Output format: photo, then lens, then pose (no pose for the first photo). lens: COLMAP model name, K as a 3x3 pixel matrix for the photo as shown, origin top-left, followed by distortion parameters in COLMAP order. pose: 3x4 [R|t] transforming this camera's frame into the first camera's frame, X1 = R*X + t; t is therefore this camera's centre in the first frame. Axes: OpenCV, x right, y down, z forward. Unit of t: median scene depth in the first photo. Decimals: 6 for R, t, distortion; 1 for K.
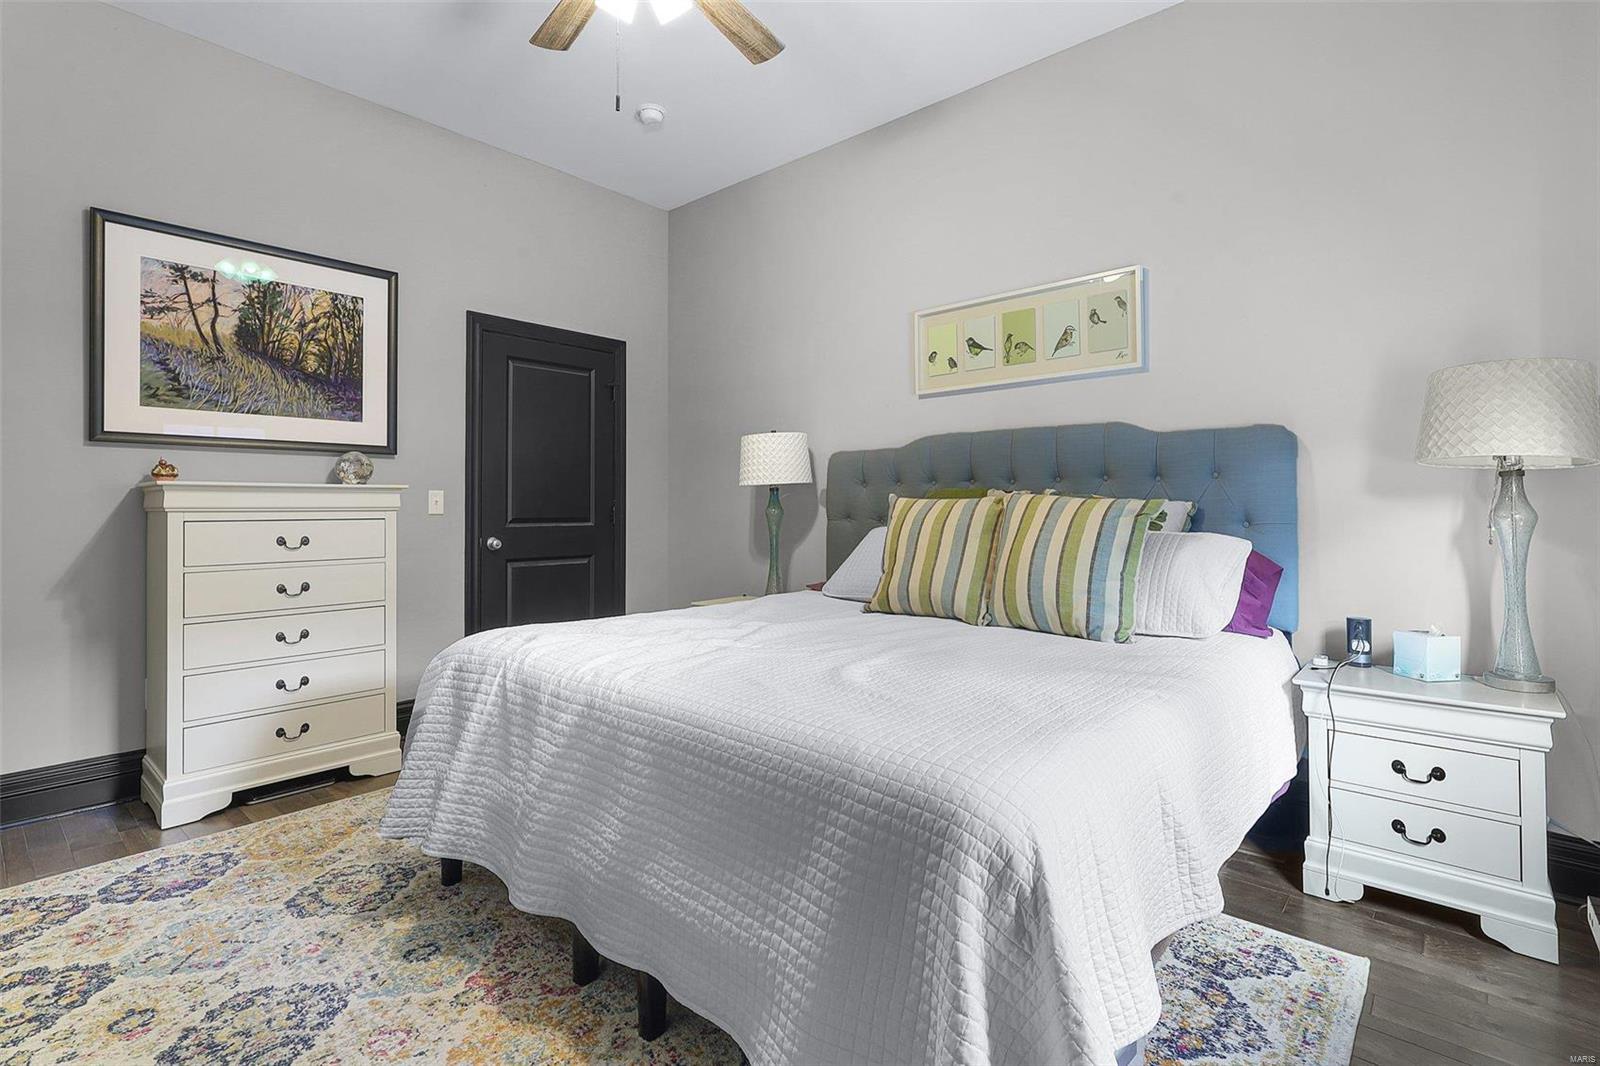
lens RADIAL K [[746.2, 0, 796.5], [0, 746.2, 518.6], [0, 0, 1]] dist [0.002089, 0.000422]
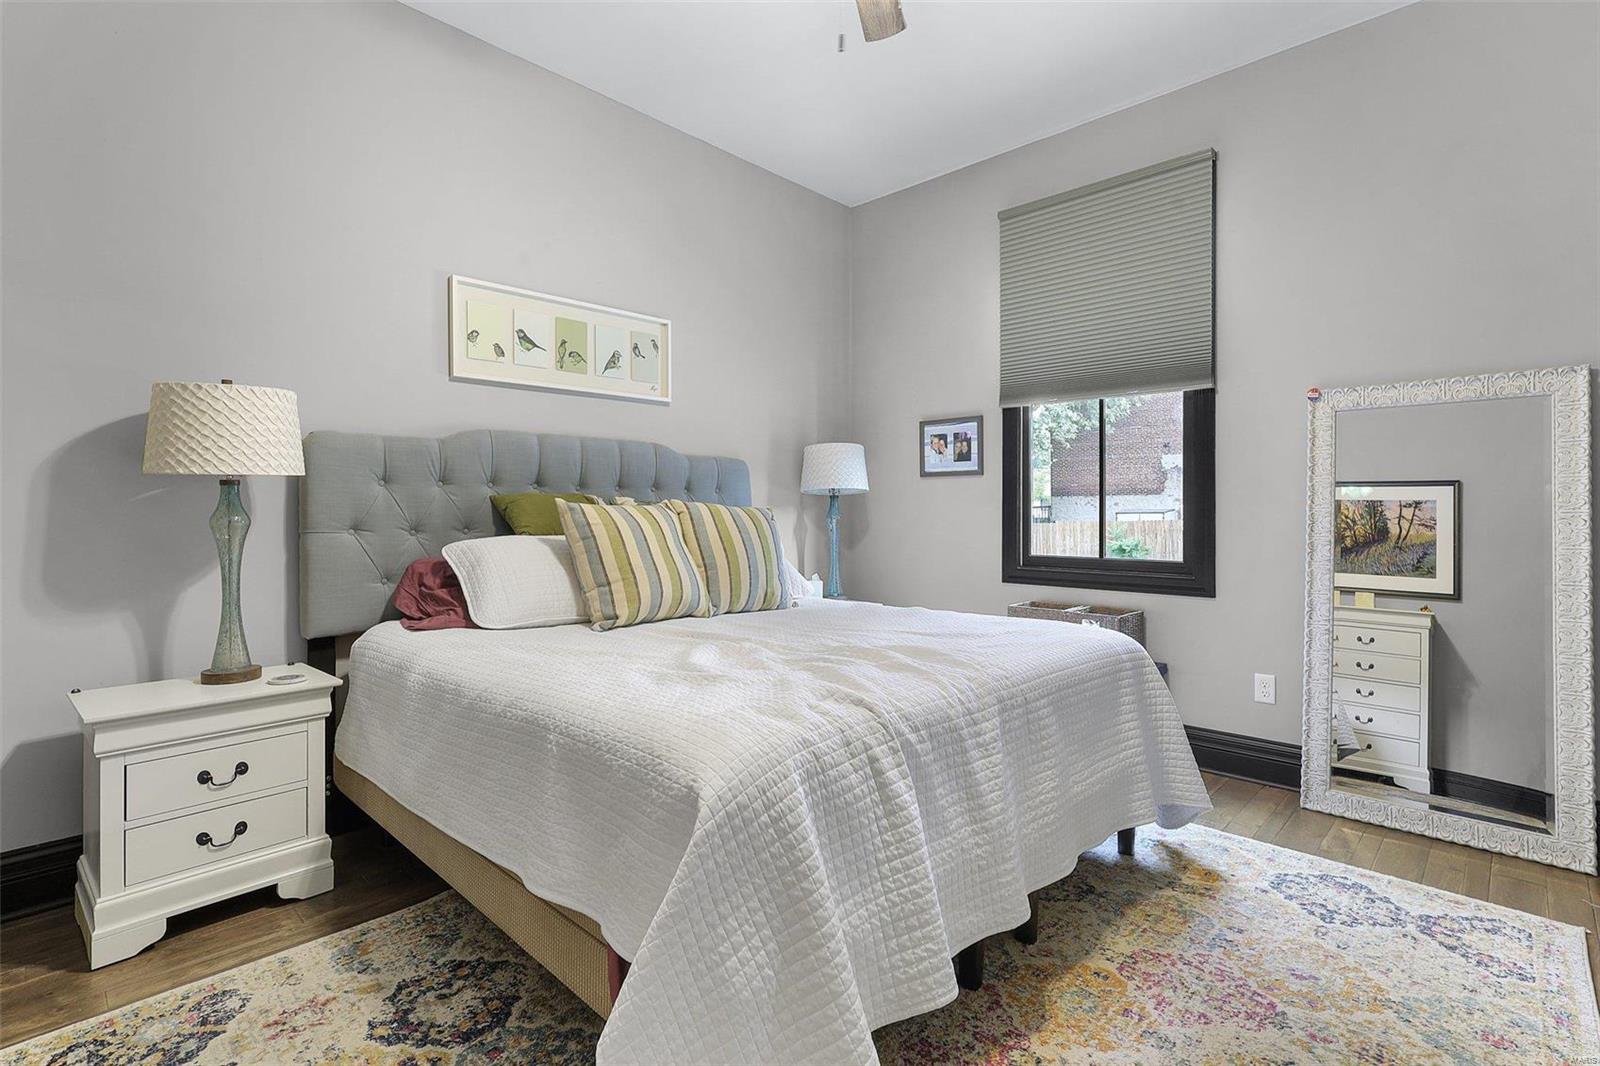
lens RADIAL K [[744.8, 0, 836.7], [0, 744.8, 511.0], [0, 0, 1]] dist [-0.000166, 0.000199]
pose [[0.008822, 0.000747, 0.999961, -0.680416], [0.016905, 0.999857, -0.000896, -0.012695], [-0.999818, 0.016912, 0.008808, 0.614554]]
